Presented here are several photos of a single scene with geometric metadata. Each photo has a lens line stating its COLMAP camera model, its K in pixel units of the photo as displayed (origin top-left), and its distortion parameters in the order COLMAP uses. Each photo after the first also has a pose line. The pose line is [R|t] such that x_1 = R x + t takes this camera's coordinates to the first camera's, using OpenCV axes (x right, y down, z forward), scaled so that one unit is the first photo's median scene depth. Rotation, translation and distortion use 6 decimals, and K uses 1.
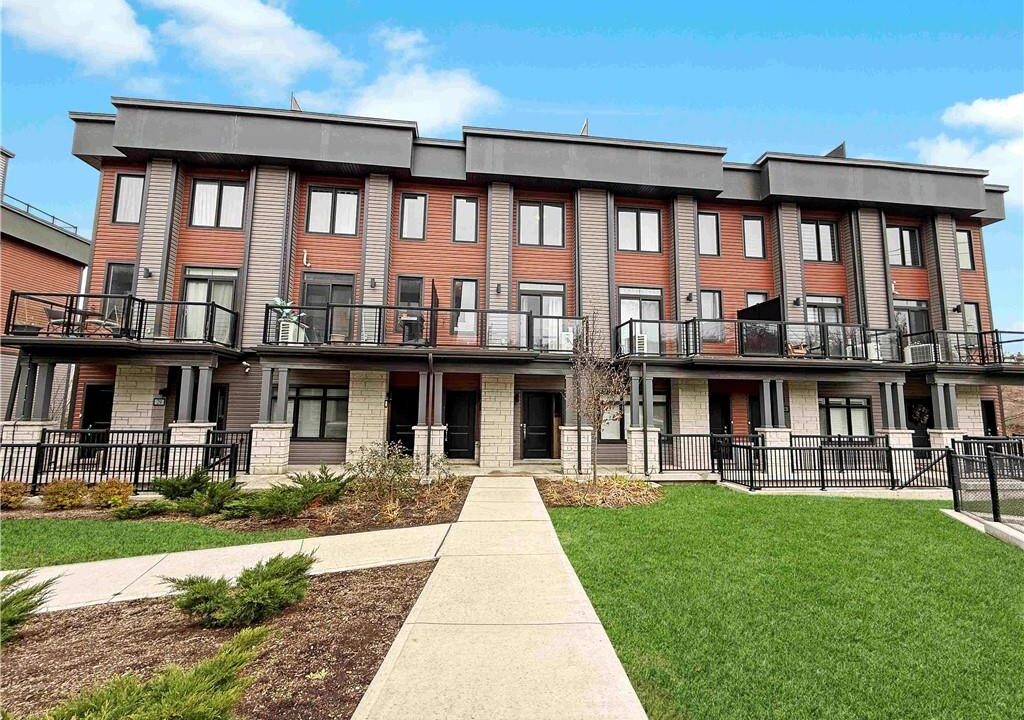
lens RADIAL K [[424.9, 0, 512.0], [0, 424.9, 360.0], [0, 0, 1]] dist [-0.001481, -0.000070]
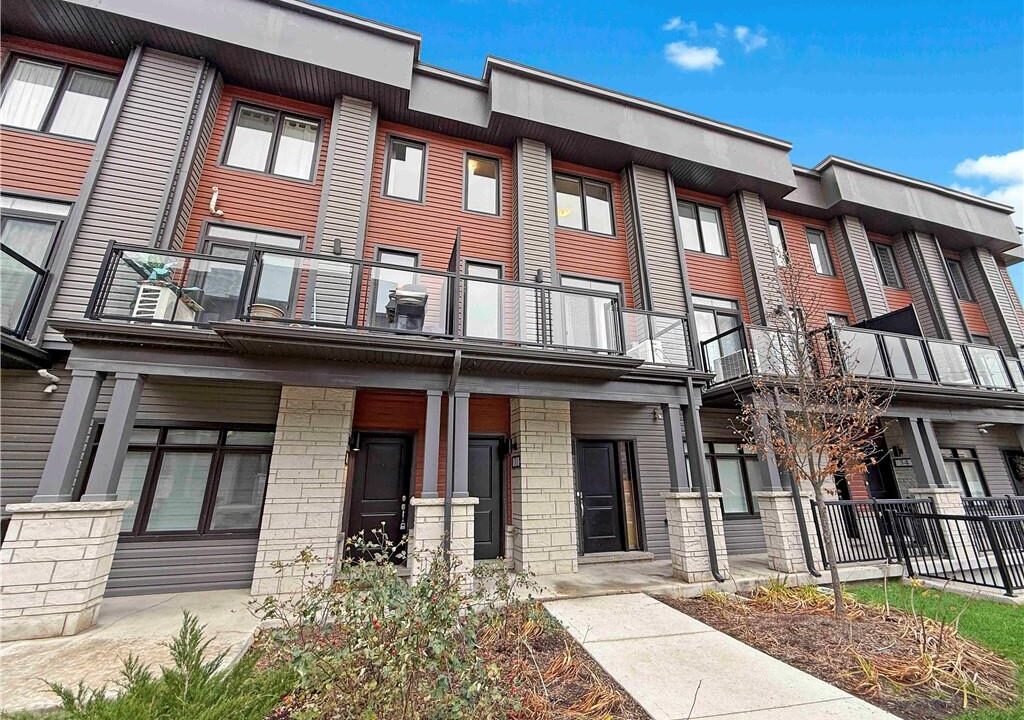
lens RADIAL K [[412.7, 0, 512.0], [0, 412.7, 360.0], [0, 0, 1]] dist [0.001187, -0.000025]
pose [[0.983247, 0.030415, 0.179725, -0.190944], [0.004066, 0.982076, -0.188441, 0.080700], [-0.182235, 0.186014, 0.965499, 0.441791]]
